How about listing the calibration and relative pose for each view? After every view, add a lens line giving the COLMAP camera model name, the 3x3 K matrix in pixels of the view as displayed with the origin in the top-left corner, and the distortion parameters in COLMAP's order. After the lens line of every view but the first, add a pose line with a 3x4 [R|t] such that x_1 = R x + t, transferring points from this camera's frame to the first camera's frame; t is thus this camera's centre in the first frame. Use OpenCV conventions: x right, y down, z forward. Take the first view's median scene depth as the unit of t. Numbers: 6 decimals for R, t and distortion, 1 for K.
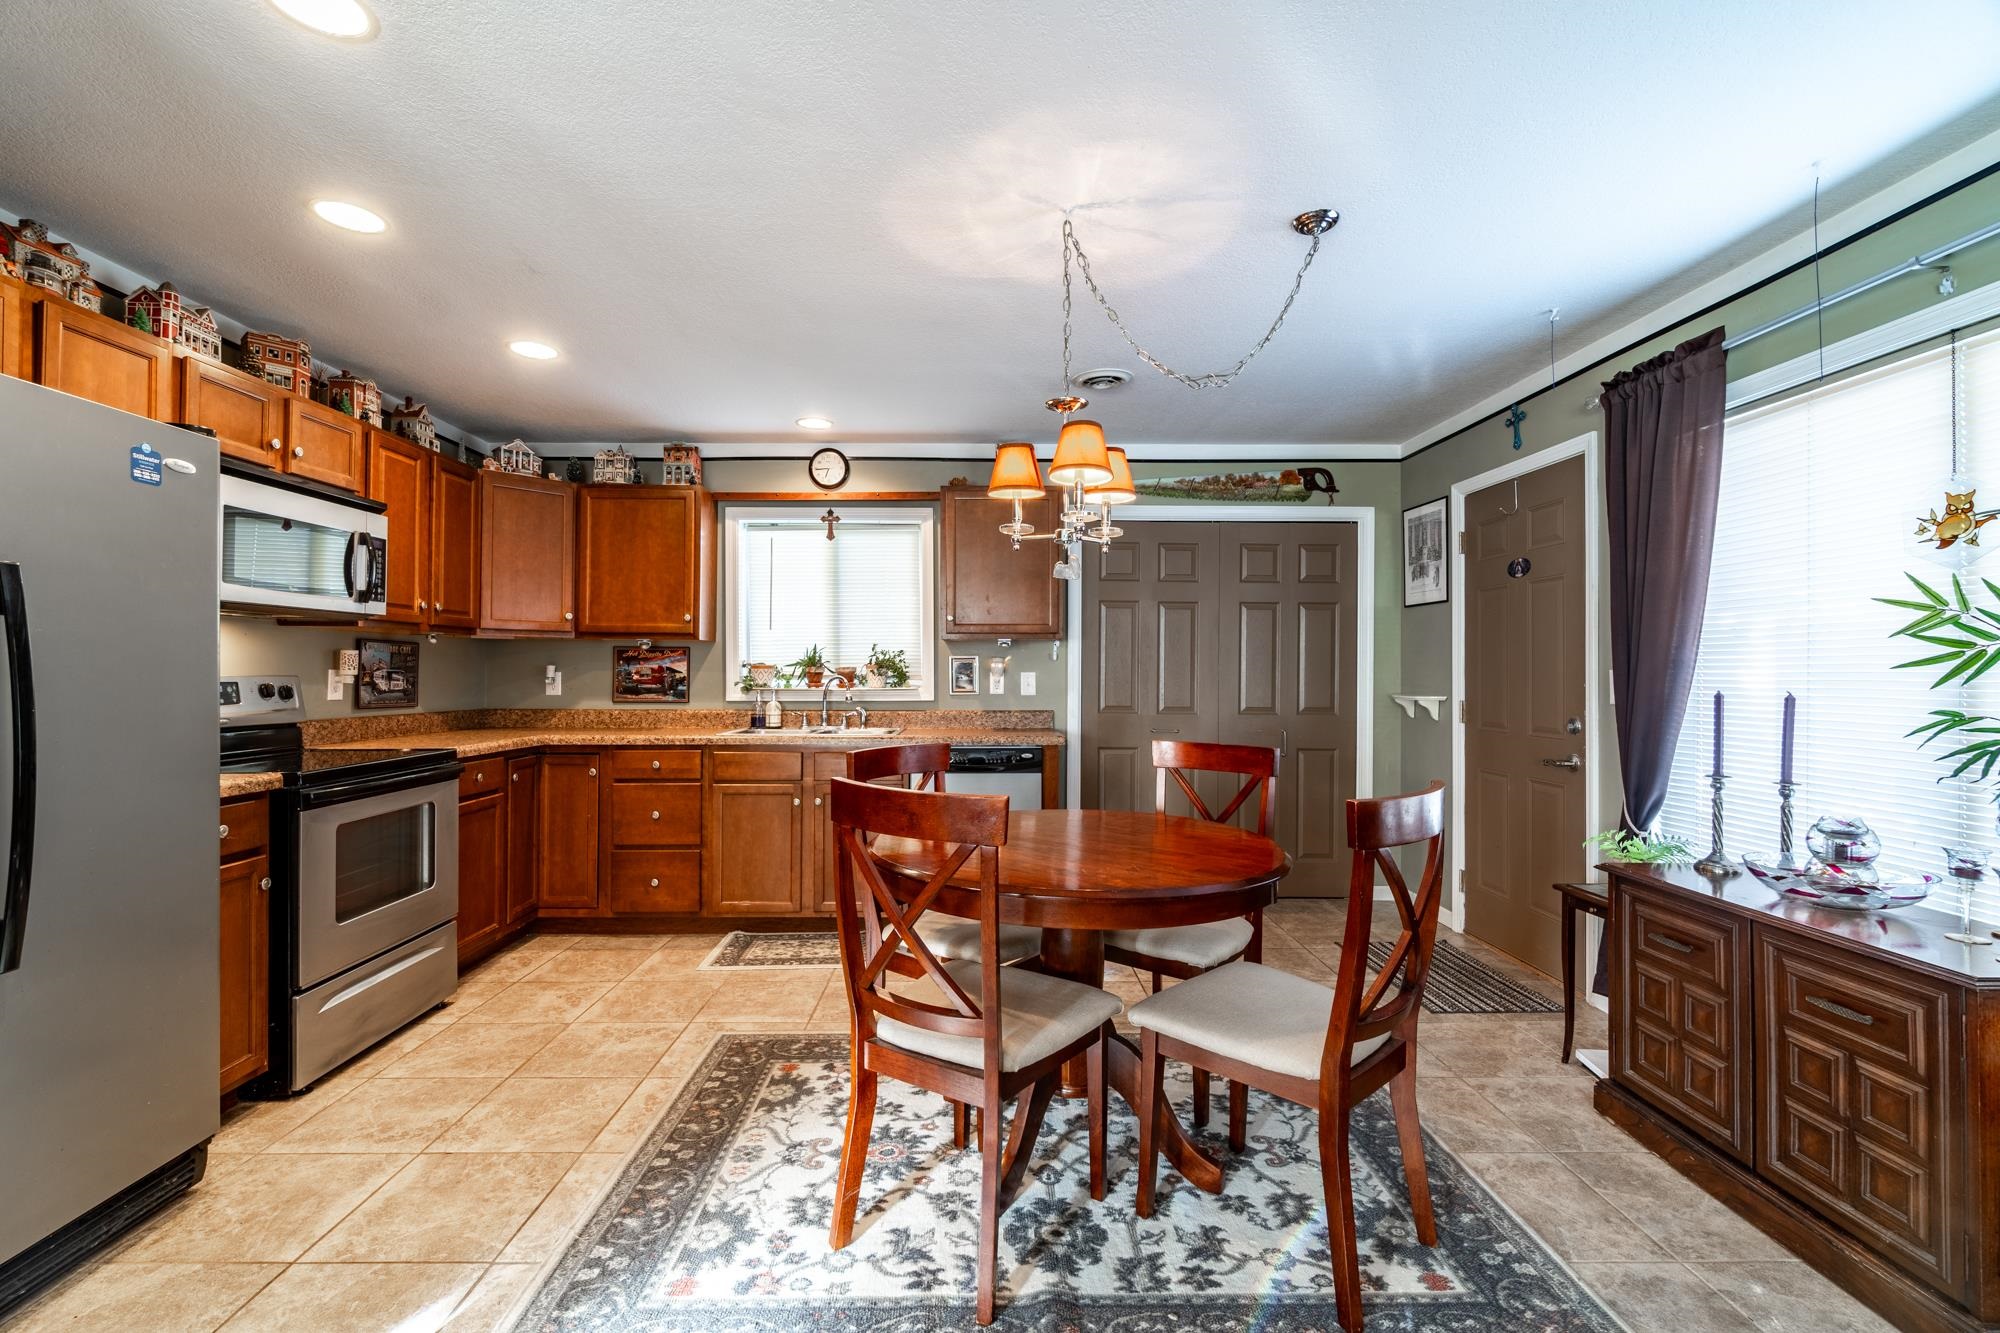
lens RADIAL K [[871.5, 0, 984.9], [0, 871.5, 663.8], [0, 0, 1]] dist [-0.003281, 0.000176]
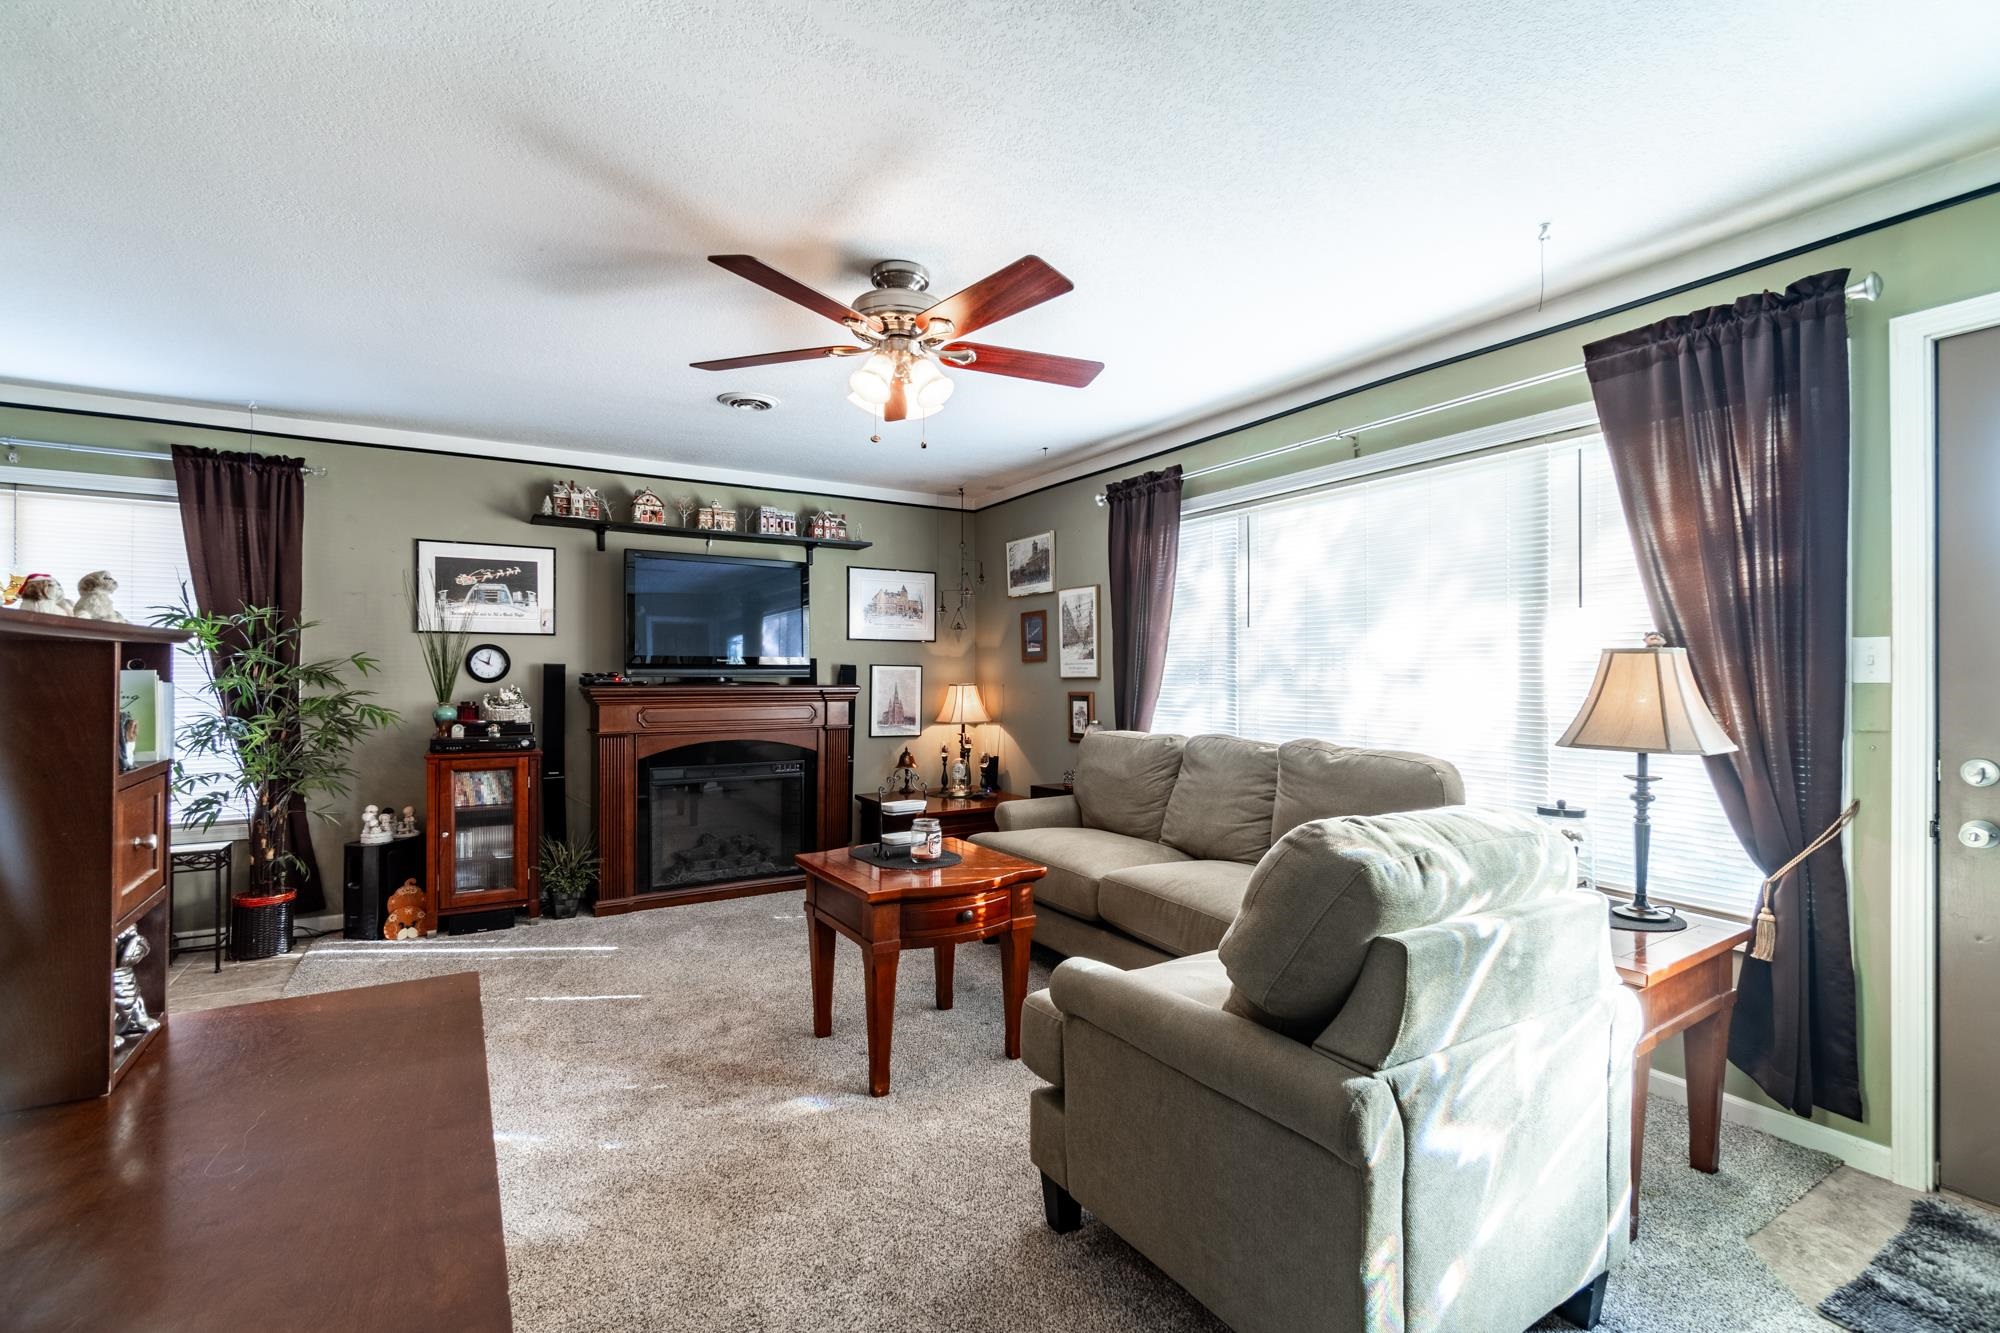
lens RADIAL K [[871.5, 0, 997.3], [0, 871.5, 678.8], [0, 0, 1]] dist [-0.003281, 0.000176]
pose [[-0.512476, -0.004638, 0.858689, -0.800575], [-0.007765, 0.999970, 0.000767, -0.002064], [-0.858666, -0.006274, -0.512496, 0.093482]]
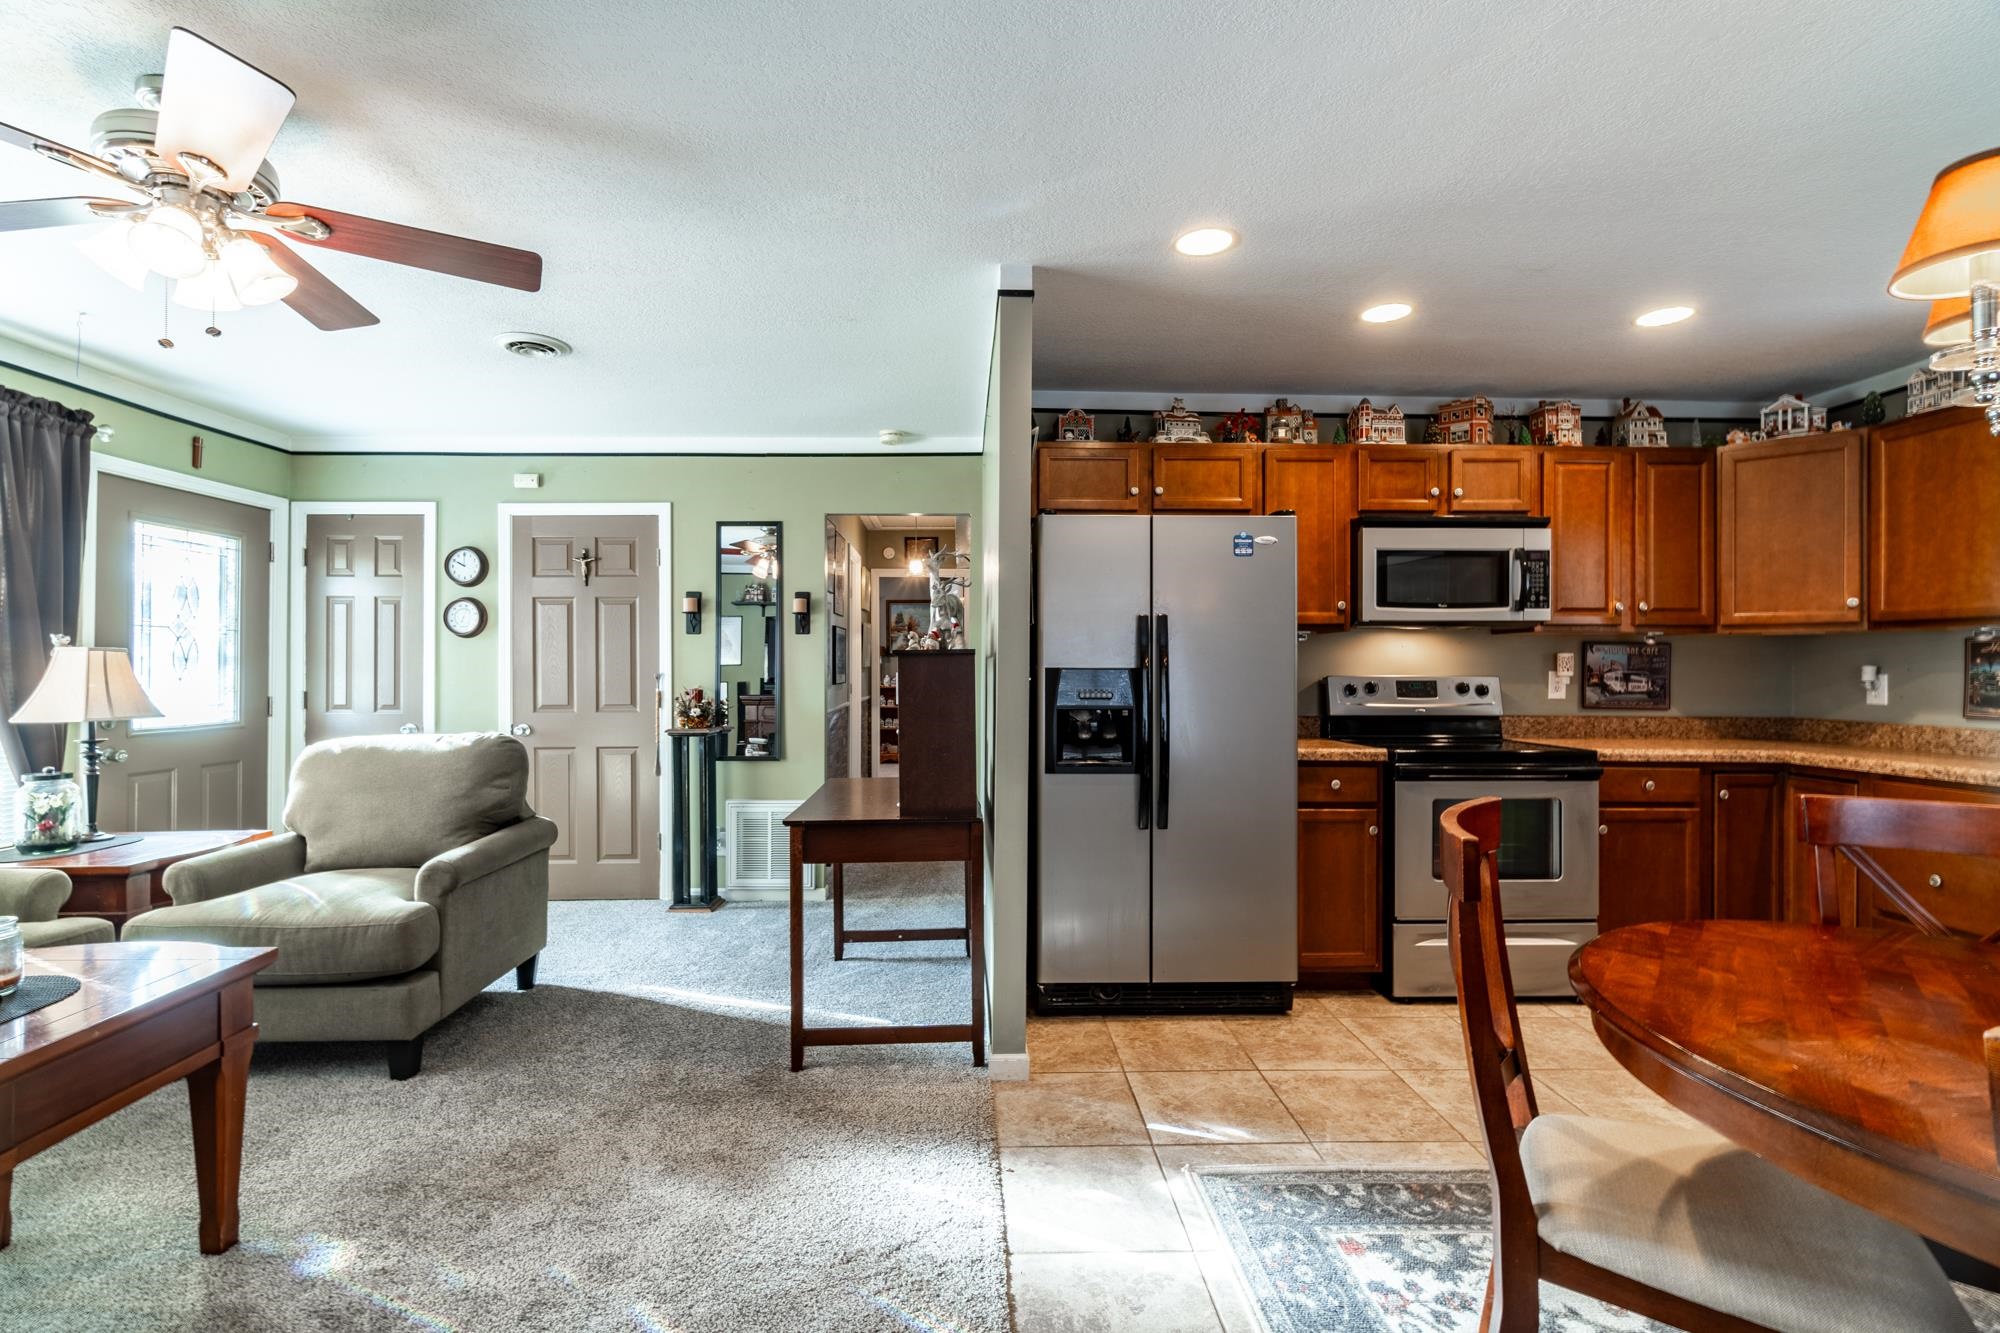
lens RADIAL K [[871.5, 0, 977.0], [0, 871.5, 666.6], [0, 0, 1]] dist [-0.003281, 0.000176]
pose [[0.009389, -0.005809, -0.999939, 0.335110], [0.006061, 0.999965, -0.005752, 0.002673], [0.999938, -0.006007, 0.009424, 0.247616]]
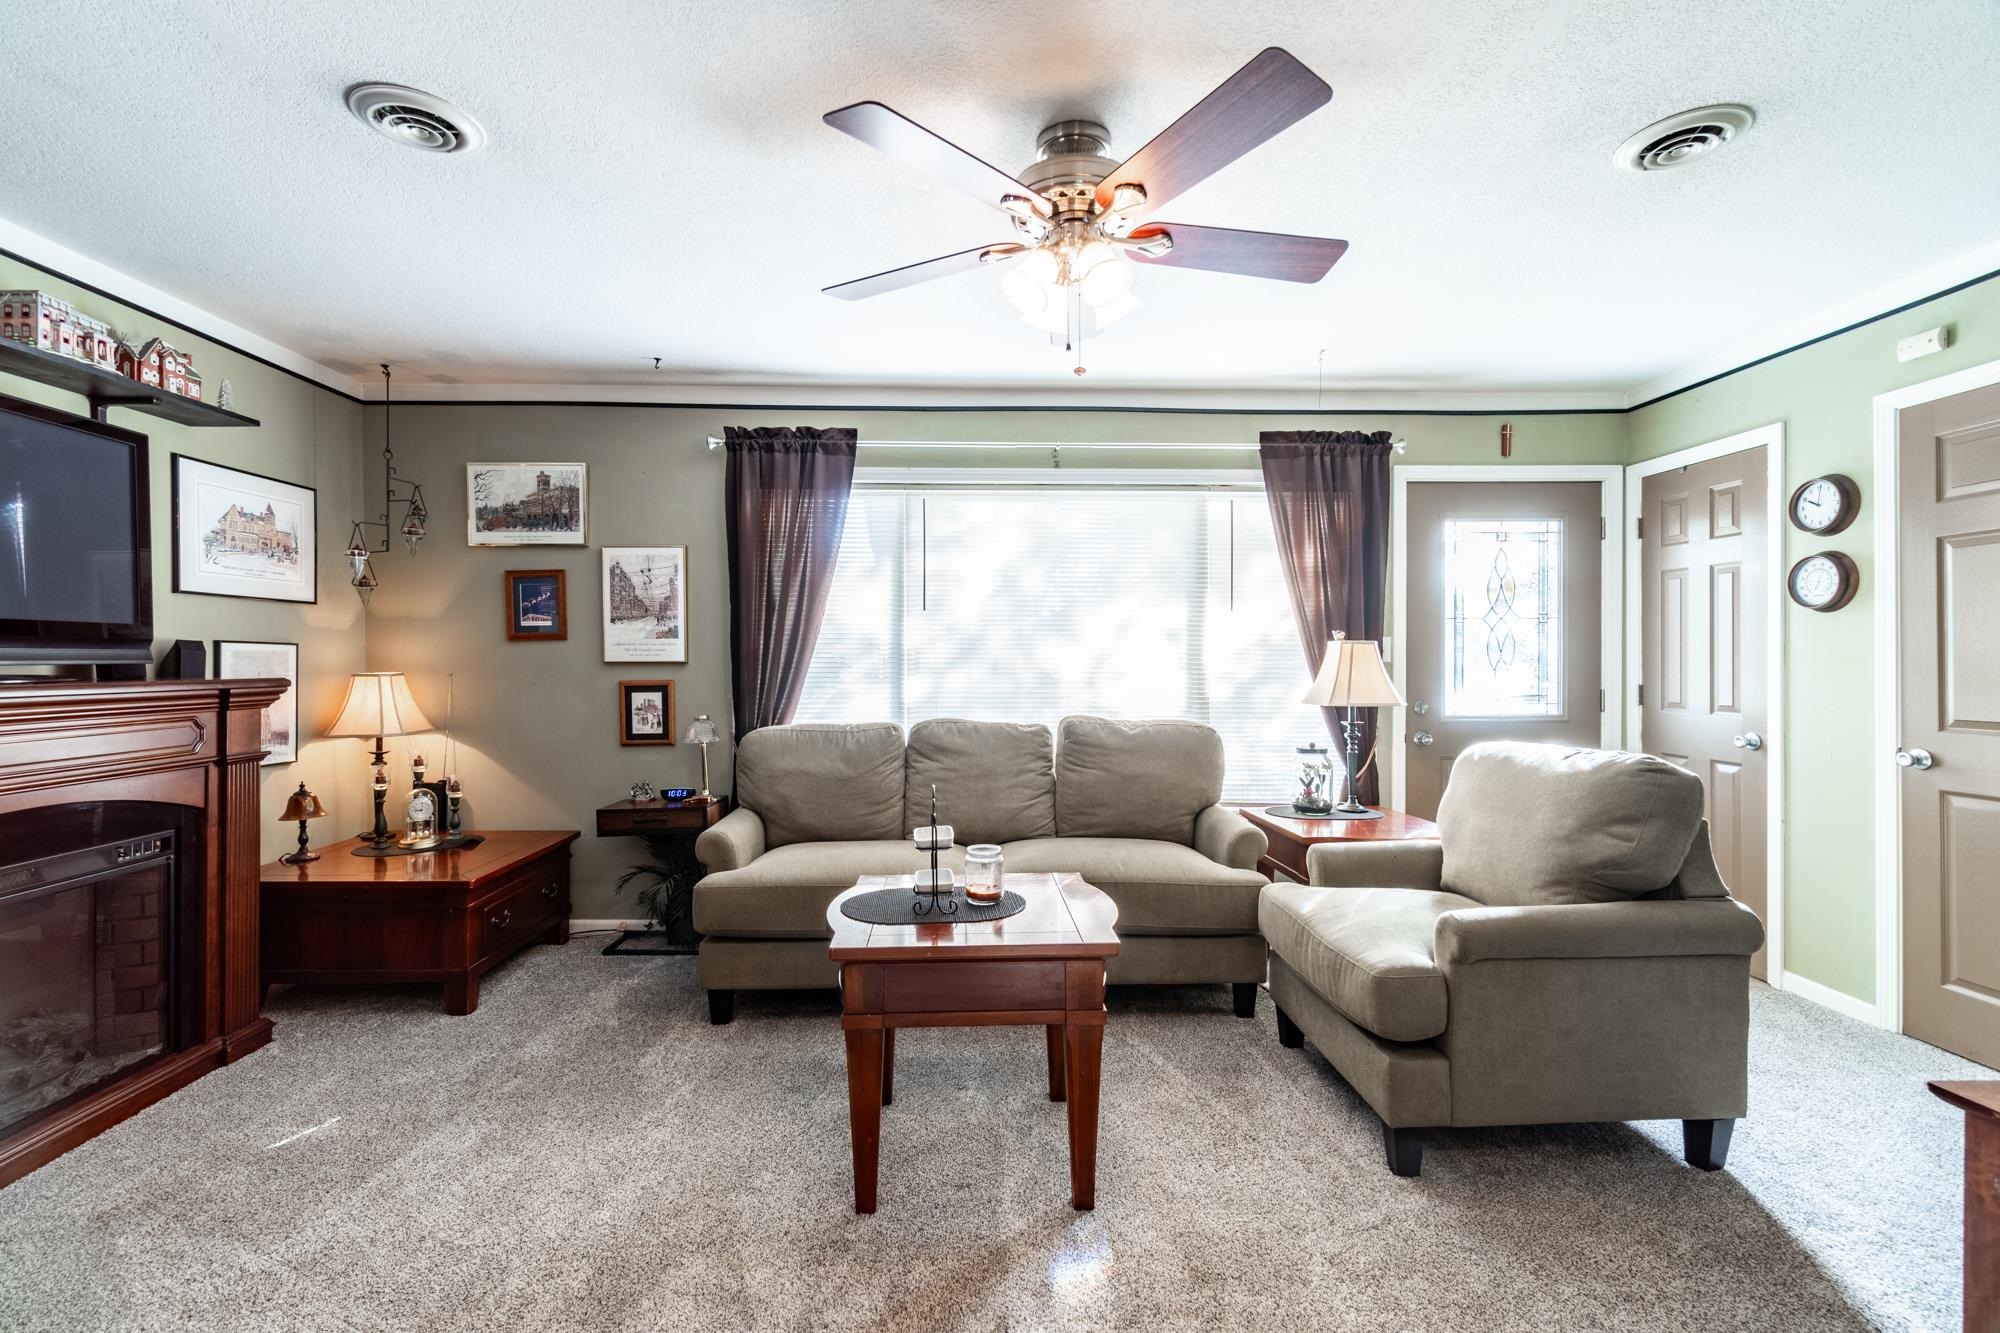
lens RADIAL K [[871.5, 0, 993.0], [0, 871.5, 663.2], [0, 0, 1]] dist [-0.003281, 0.000176]
pose [[-0.999817, 0.001163, -0.019115, -0.100492], [0.001210, 0.999996, -0.002433, 0.000457], [0.019112, -0.002456, -0.999814, 0.347390]]
